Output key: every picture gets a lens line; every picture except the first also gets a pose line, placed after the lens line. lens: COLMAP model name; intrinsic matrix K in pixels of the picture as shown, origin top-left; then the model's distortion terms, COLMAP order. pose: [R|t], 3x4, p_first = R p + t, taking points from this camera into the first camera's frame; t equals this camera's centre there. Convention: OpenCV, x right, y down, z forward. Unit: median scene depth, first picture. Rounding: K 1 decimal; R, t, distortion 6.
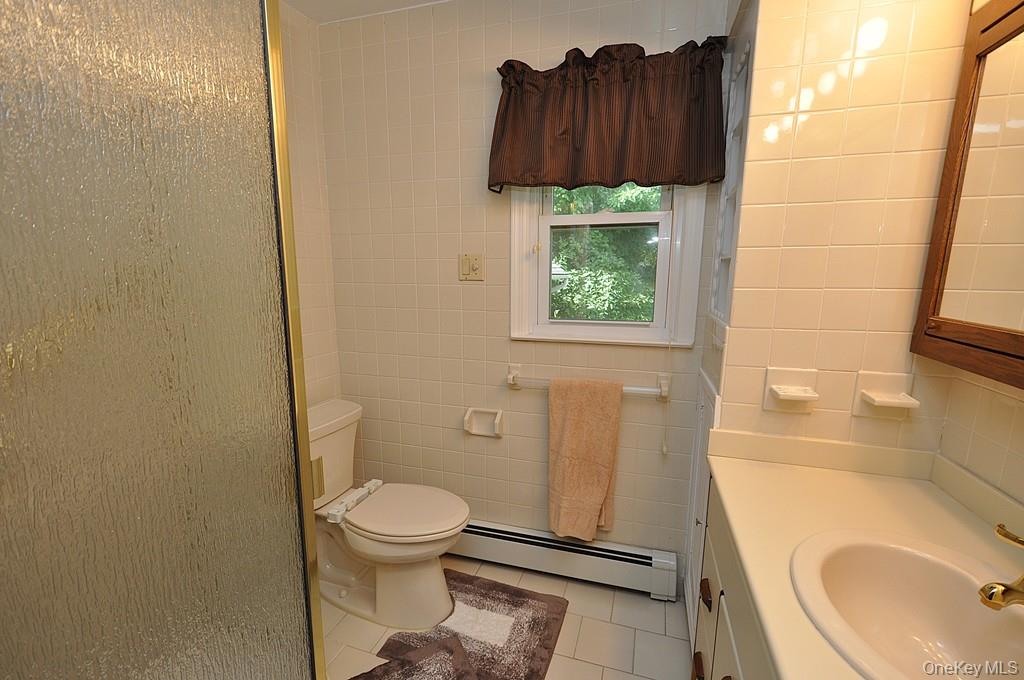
lens RADIAL K [[434.2, 0, 512.0], [0, 434.2, 340.0], [0, 0, 1]] dist [-0.000130, -0.000037]
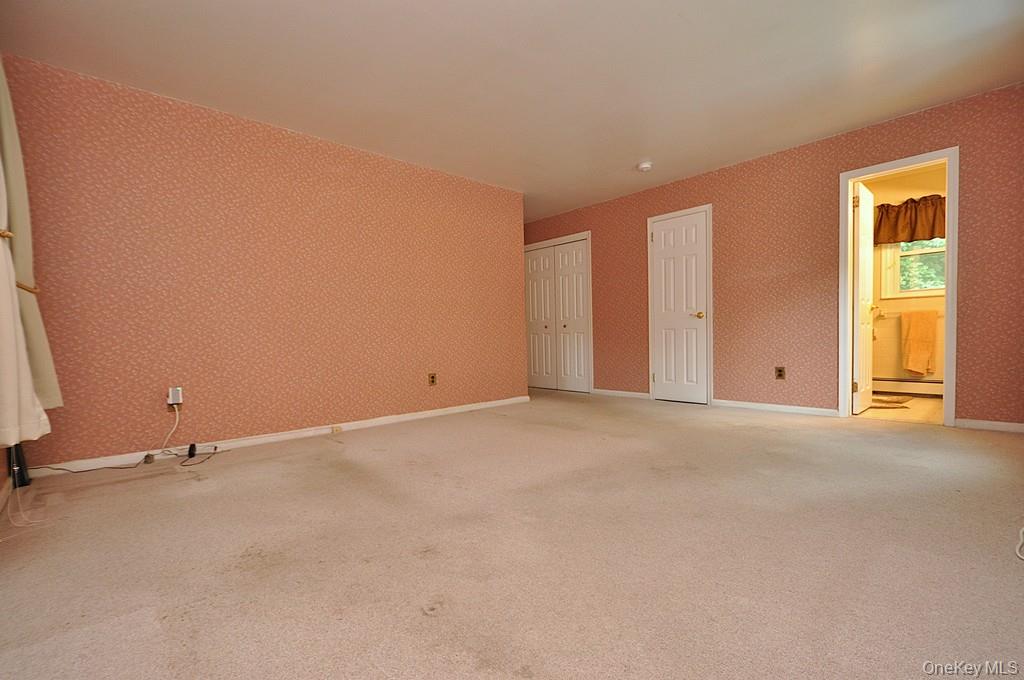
lens RADIAL K [[456.3, 0, 510.7], [0, 456.3, 347.5], [0, 0, 1]] dist [0.000858, 0.000112]
pose [[0.856648, -0.008006, -0.515839, -0.556337], [-0.055768, 0.992584, -0.108018, 0.792521], [0.512878, 0.121300, 0.849848, -2.746402]]
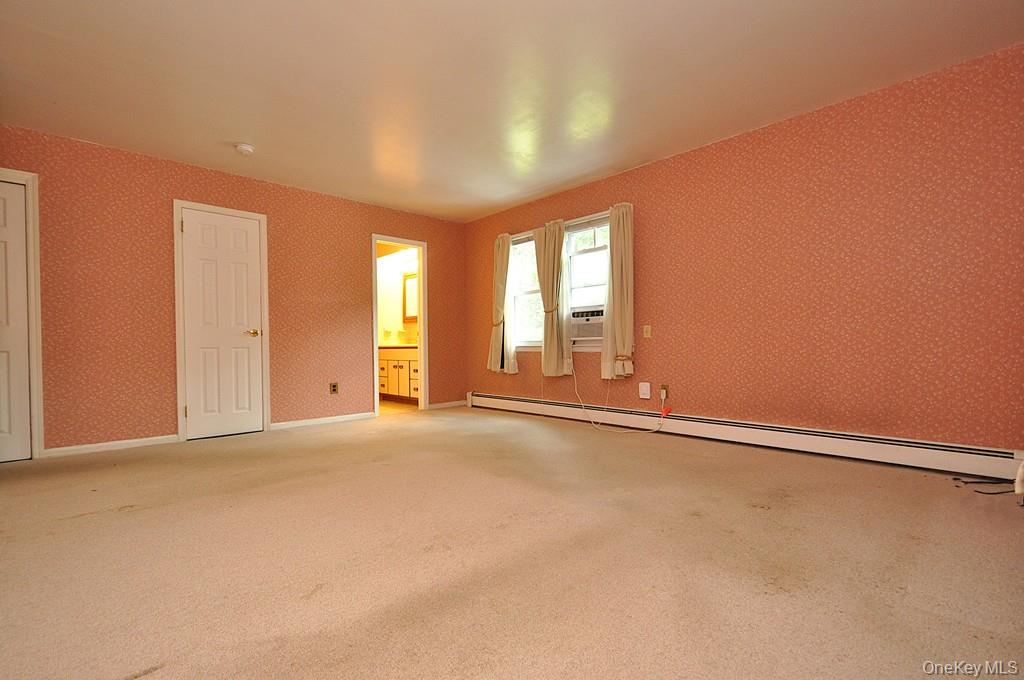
lens RADIAL K [[456.3, 0, 510.7], [0, 456.3, 347.5], [0, 0, 1]] dist [0.000858, 0.000112]
pose [[0.500642, -0.006782, 0.865628, -3.289144], [0.143895, 0.986709, -0.075492, 0.662950], [-0.853611, 0.162355, 0.494964, -2.017964]]
